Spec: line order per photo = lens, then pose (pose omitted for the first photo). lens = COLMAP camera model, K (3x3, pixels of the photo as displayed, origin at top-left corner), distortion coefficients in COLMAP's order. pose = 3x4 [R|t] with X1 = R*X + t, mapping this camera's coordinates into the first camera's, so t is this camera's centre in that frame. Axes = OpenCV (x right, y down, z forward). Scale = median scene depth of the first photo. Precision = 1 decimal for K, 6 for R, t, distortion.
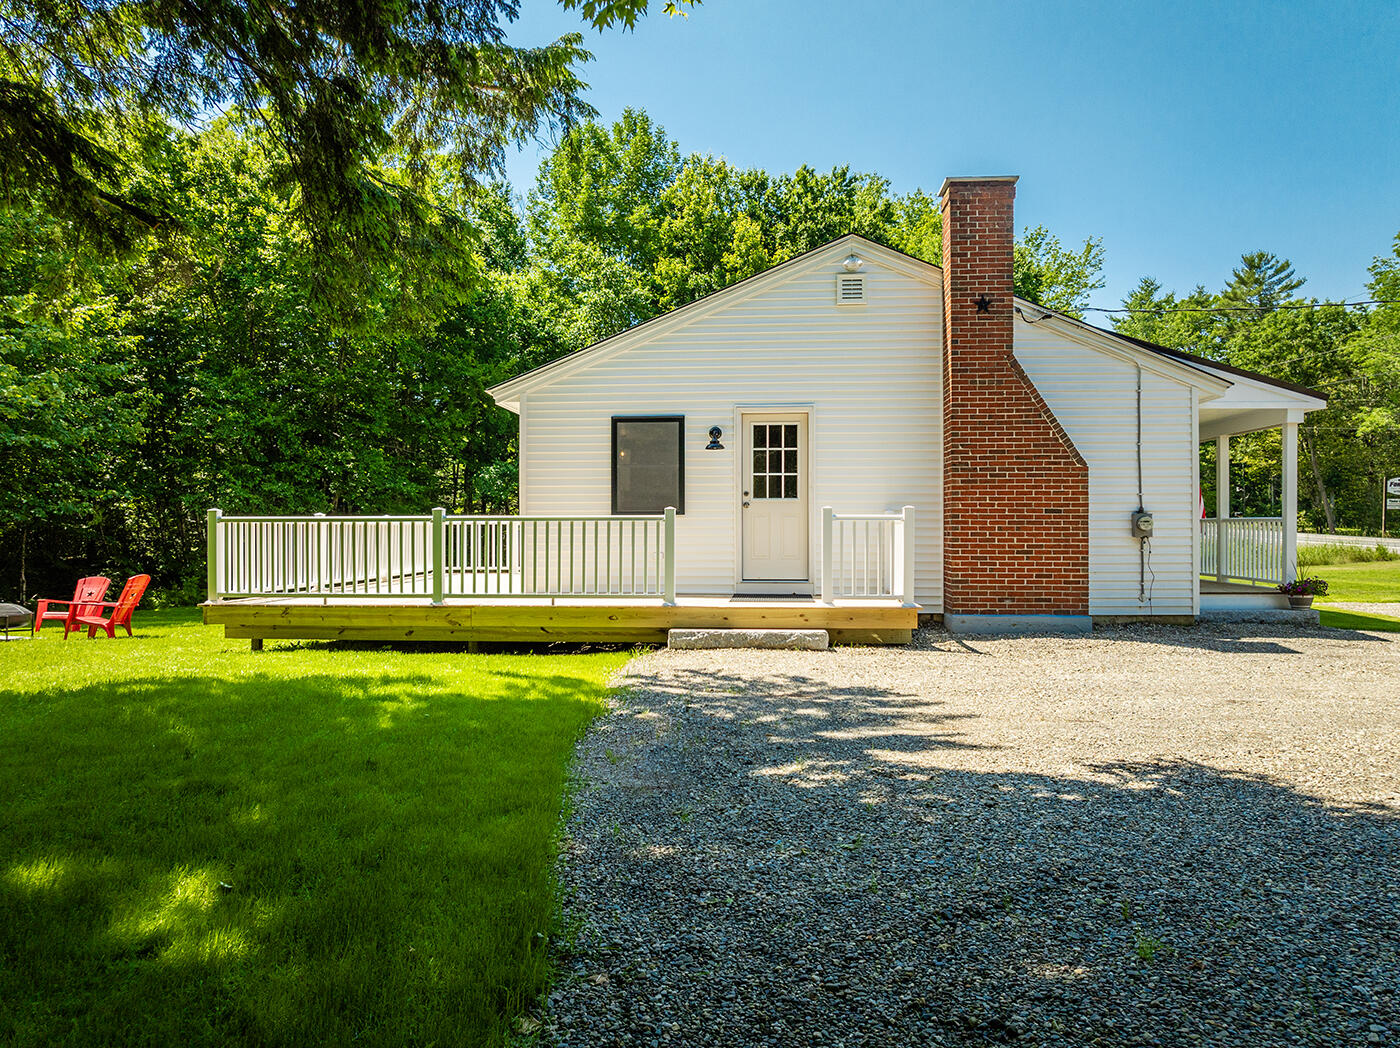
lens RADIAL K [[960.3, 0, 695.0], [0, 960.3, 523.0], [0, 0, 1]] dist [-0.026511, -0.000119]
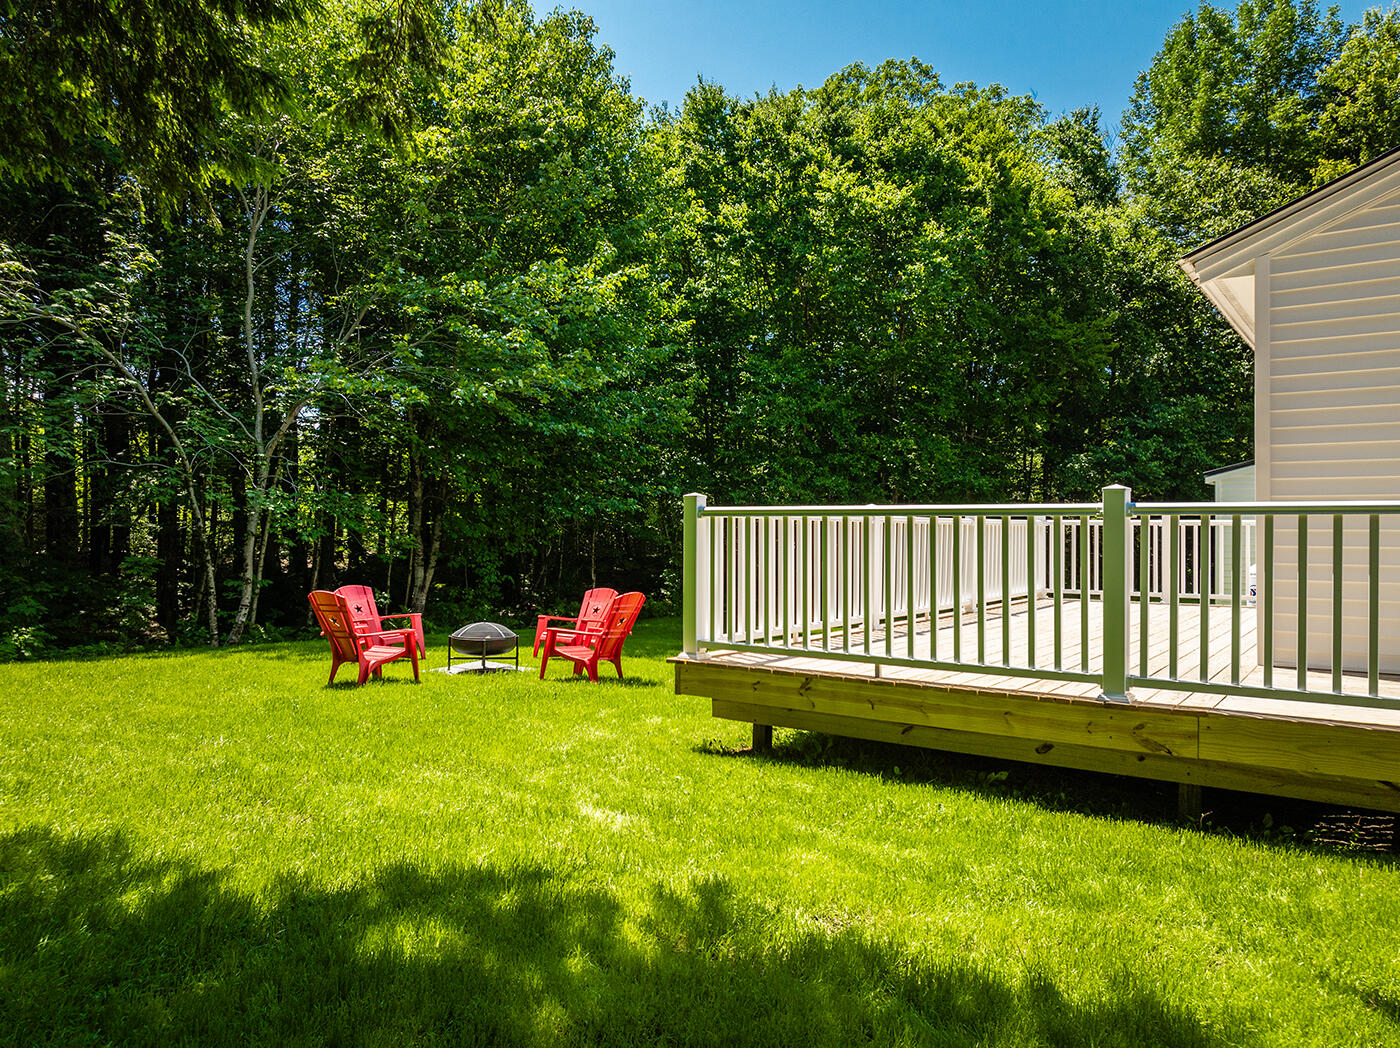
lens RADIAL K [[993.2, 0, 707.6], [0, 993.2, 508.9], [0, 0, 1]] dist [-0.024171, 0.009339]
pose [[0.854914, -0.003092, -0.518760, -0.065208], [-0.005319, 0.999877, -0.014725, 0.001201], [0.518742, 0.015348, 0.854793, 0.172074]]
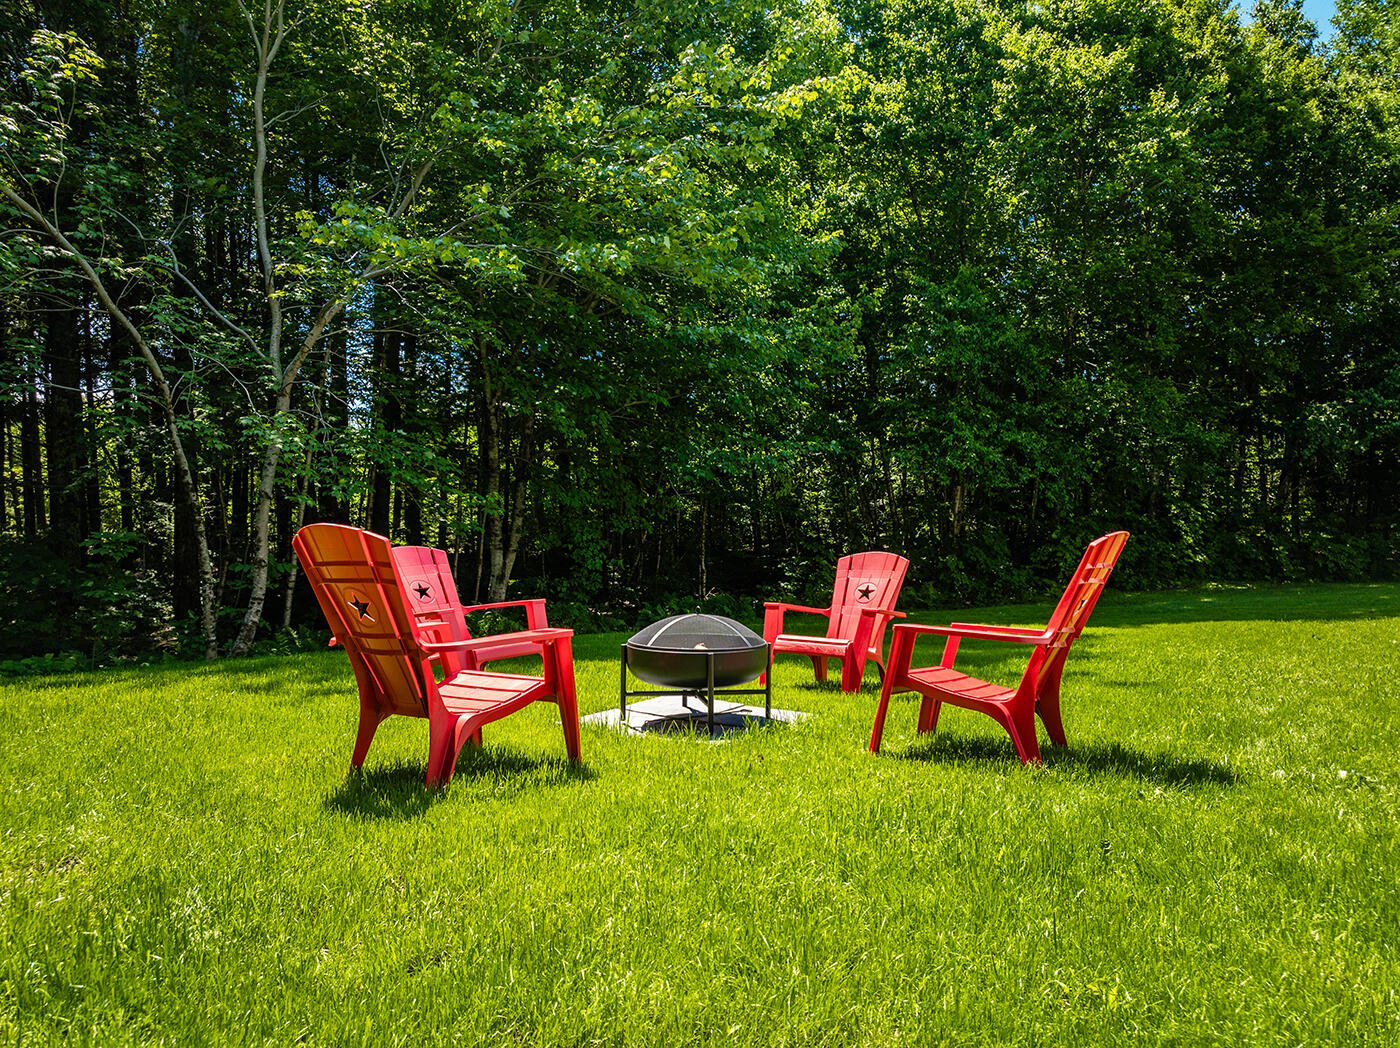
lens RADIAL K [[1000.9, 0, 711.0], [0, 1000.9, 524.4], [0, 0, 1]] dist [-0.008772, 0.006276]
pose [[0.826573, -0.004259, -0.562814, -0.224134], [0.004715, 0.999989, -0.000644, 0.022533], [0.562810, -0.002122, 0.826584, 0.301270]]
